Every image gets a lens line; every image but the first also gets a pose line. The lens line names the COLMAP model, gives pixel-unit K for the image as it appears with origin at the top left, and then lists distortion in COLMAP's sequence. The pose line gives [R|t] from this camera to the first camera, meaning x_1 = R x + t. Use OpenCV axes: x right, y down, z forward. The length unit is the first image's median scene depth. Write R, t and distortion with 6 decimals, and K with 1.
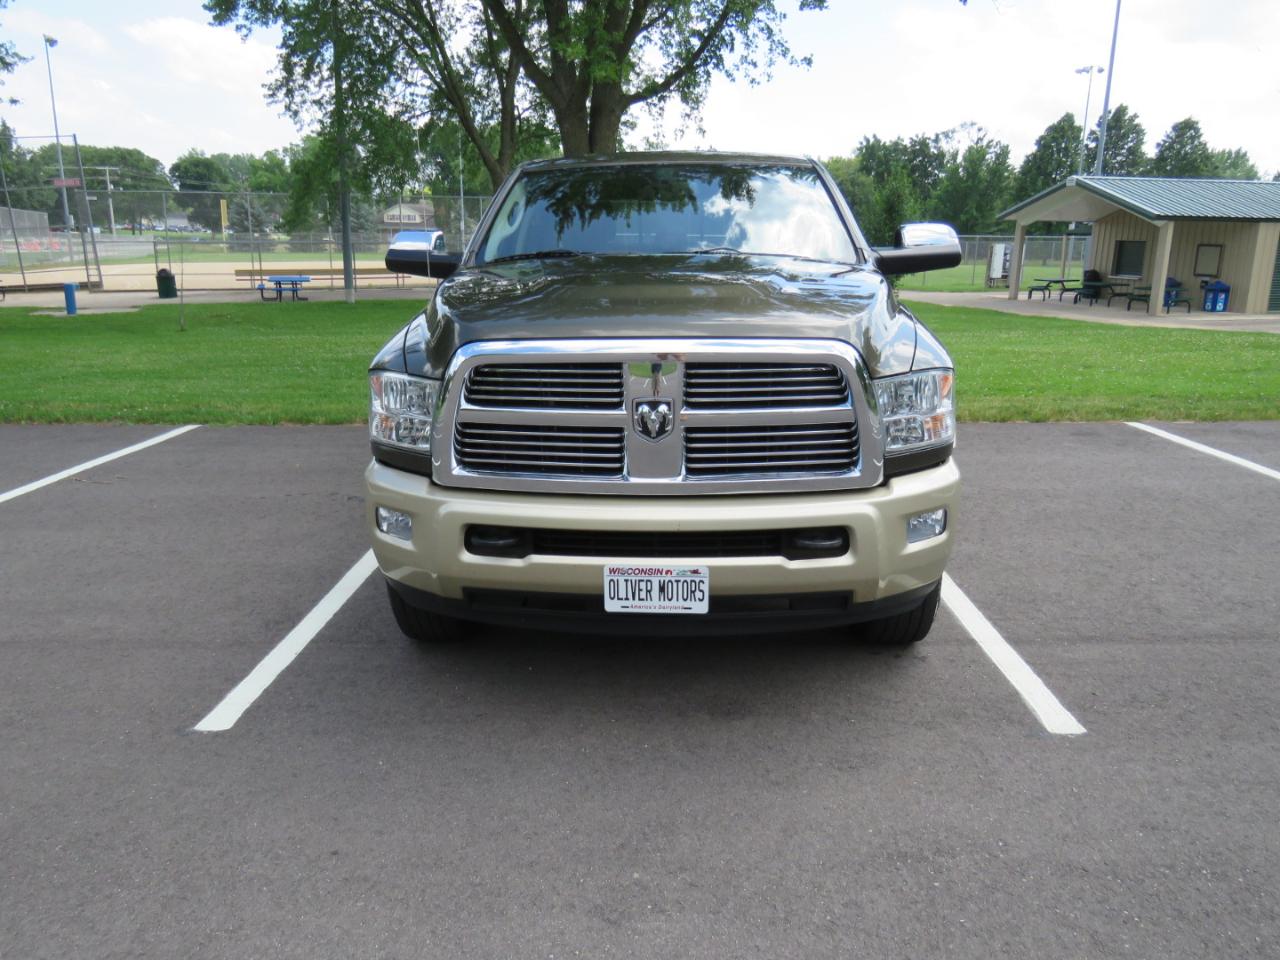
lens RADIAL K [[955.0, 0, 634.7], [0, 955.0, 481.4], [0, 0, 1]] dist [-0.006138, -0.007199]
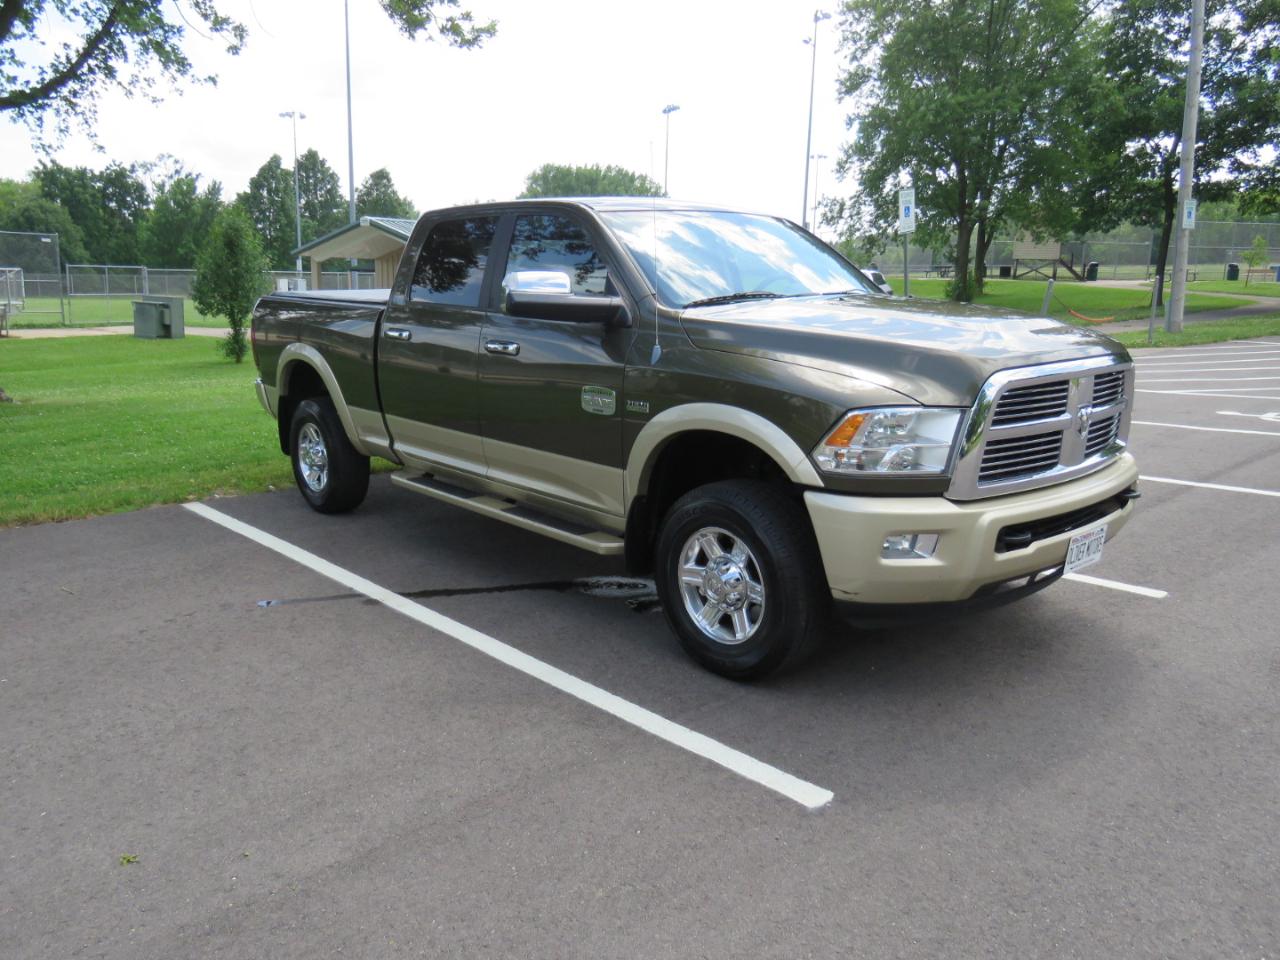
lens RADIAL K [[955.0, 0, 634.7], [0, 955.0, 481.4], [0, 0, 1]] dist [-0.006138, -0.007199]
pose [[0.715029, -0.140418, 0.684848, -0.214450], [0.164002, 0.985975, 0.030931, -0.020034], [-0.679586, 0.090200, 0.728029, 0.075550]]
